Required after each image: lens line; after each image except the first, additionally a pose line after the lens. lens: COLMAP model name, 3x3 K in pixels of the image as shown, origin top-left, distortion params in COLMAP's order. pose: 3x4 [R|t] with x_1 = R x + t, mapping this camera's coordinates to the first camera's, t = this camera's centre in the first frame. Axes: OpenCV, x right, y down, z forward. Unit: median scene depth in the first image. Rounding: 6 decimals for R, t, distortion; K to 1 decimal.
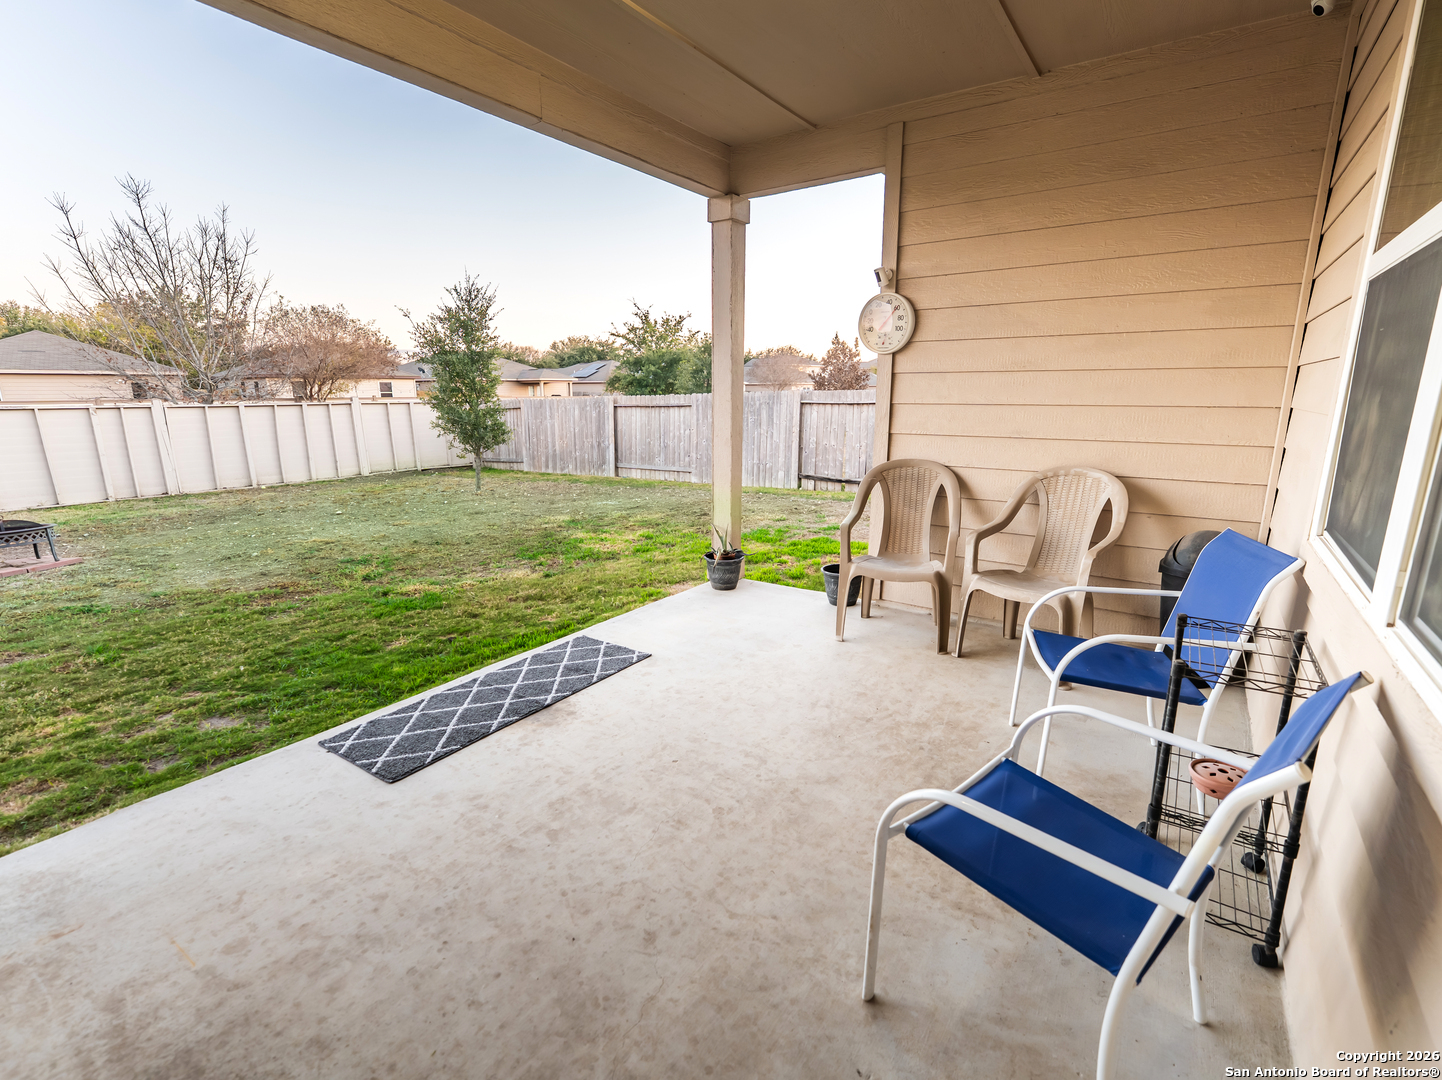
lens RADIAL K [[673.0, 0, 718.3], [0, 673.0, 547.2], [0, 0, 1]] dist [-0.002083, 0.000850]
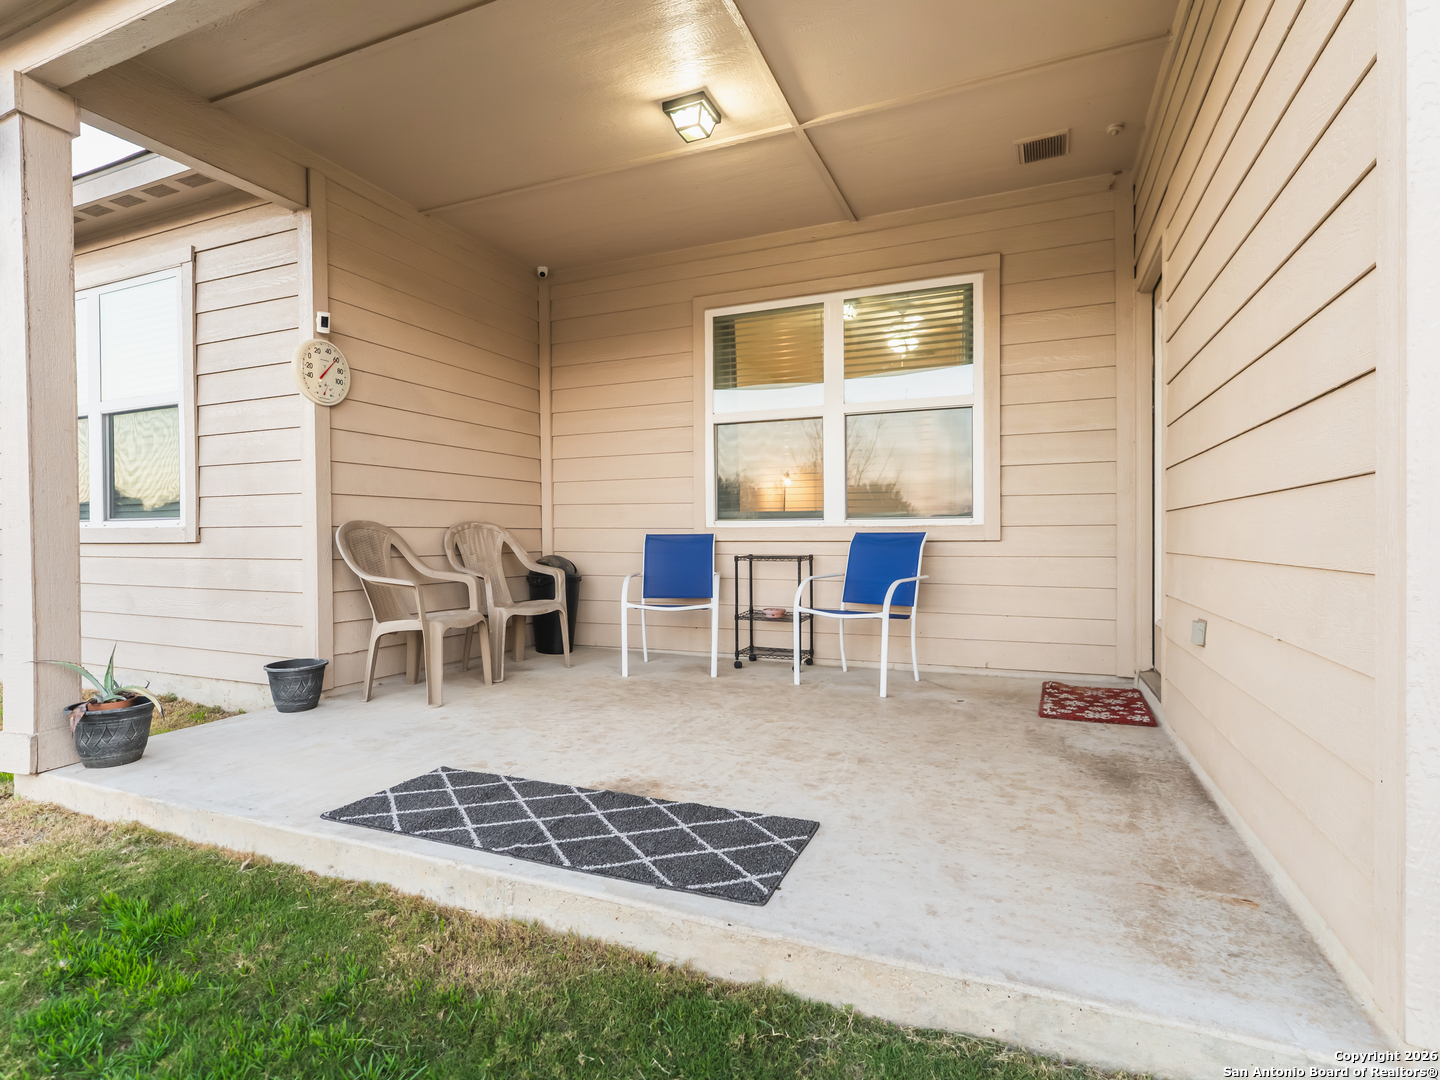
lens RADIAL K [[718.4, 0, 720.3], [0, 718.4, 539.7], [0, 0, 1]] dist [-0.000047, -0.000721]
pose [[-0.191203, -0.004379, 0.981541, -0.919728], [0.228725, 0.972262, 0.048893, -0.044586], [-0.954529, 0.233852, -0.184898, 0.824189]]
